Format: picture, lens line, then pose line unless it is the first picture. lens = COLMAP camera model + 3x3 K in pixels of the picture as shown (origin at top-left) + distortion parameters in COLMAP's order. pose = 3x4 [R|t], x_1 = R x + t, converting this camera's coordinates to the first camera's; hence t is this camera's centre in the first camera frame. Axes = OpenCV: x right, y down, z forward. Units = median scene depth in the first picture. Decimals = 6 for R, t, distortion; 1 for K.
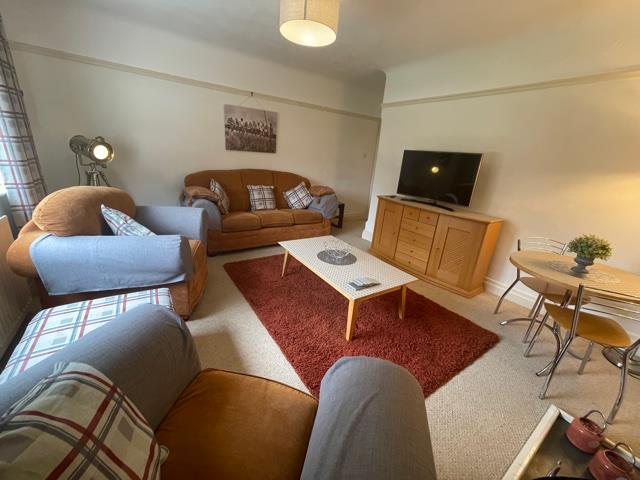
lens RADIAL K [[258.7, 0, 321.5], [0, 258.7, 242.0], [0, 0, 1]] dist [-0.001116, -0.000199]
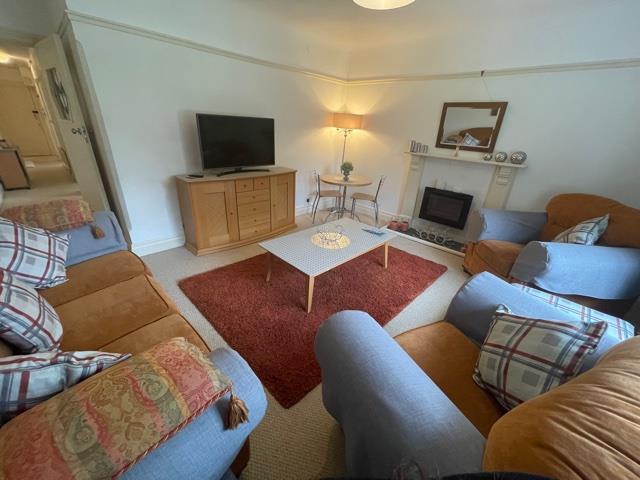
lens RADIAL K [[258.7, 0, 321.5], [0, 258.7, 242.0], [0, 0, 1]] dist [-0.001116, -0.000199]
pose [[-0.204903, -0.479529, 0.853268, -0.650050], [0.239189, 0.820802, 0.518722, -0.383524], [-0.949107, 0.310380, -0.053487, 0.890442]]
